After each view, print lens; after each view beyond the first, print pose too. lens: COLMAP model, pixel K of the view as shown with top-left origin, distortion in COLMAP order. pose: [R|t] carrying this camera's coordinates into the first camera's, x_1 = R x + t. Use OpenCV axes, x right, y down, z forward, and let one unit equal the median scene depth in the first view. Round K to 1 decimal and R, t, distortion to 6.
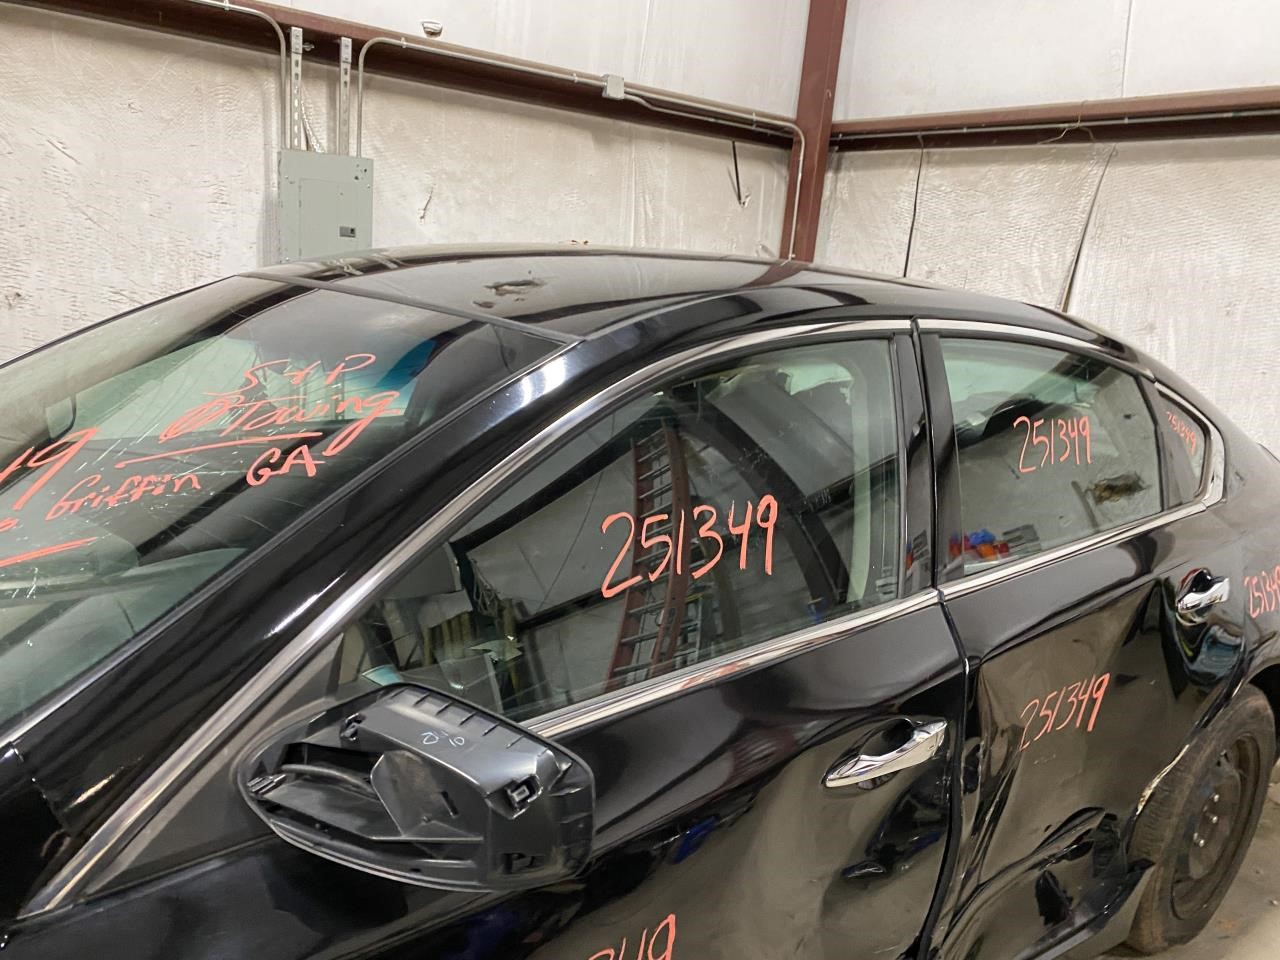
lens RADIAL K [[964.5, 0, 669.7], [0, 964.5, 481.0], [0, 0, 1]] dist [-0.000543, 0.000450]
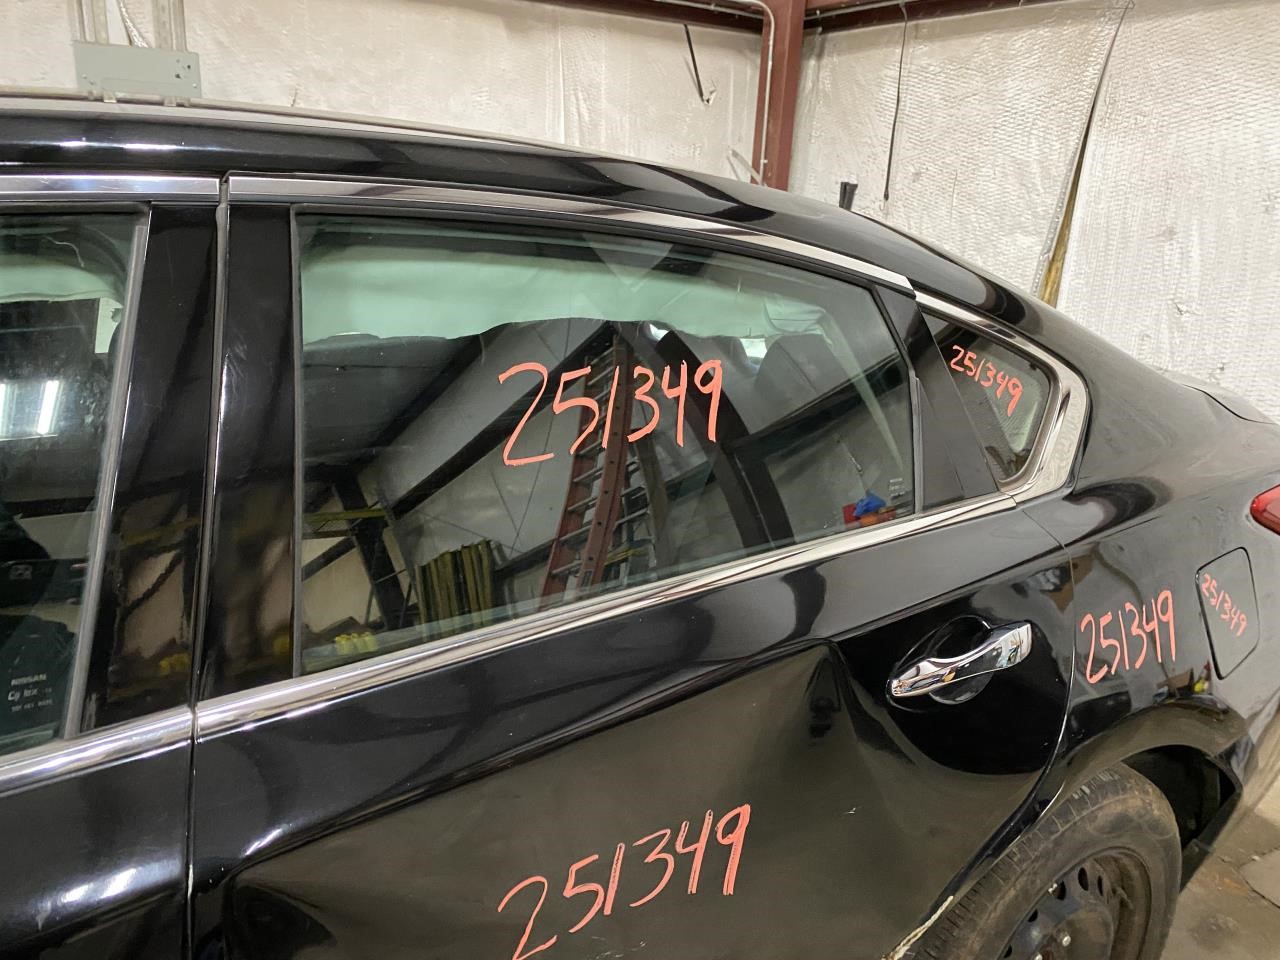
lens RADIAL K [[964.5, 0, 649.3], [0, 964.5, 486.6], [0, 0, 1]] dist [-0.000543, 0.000450]
pose [[0.993388, 0.004462, -0.114714, 0.141309], [0.004122, 0.997214, 0.074480, -0.010618], [0.114727, -0.074460, 0.990603, 0.132385]]
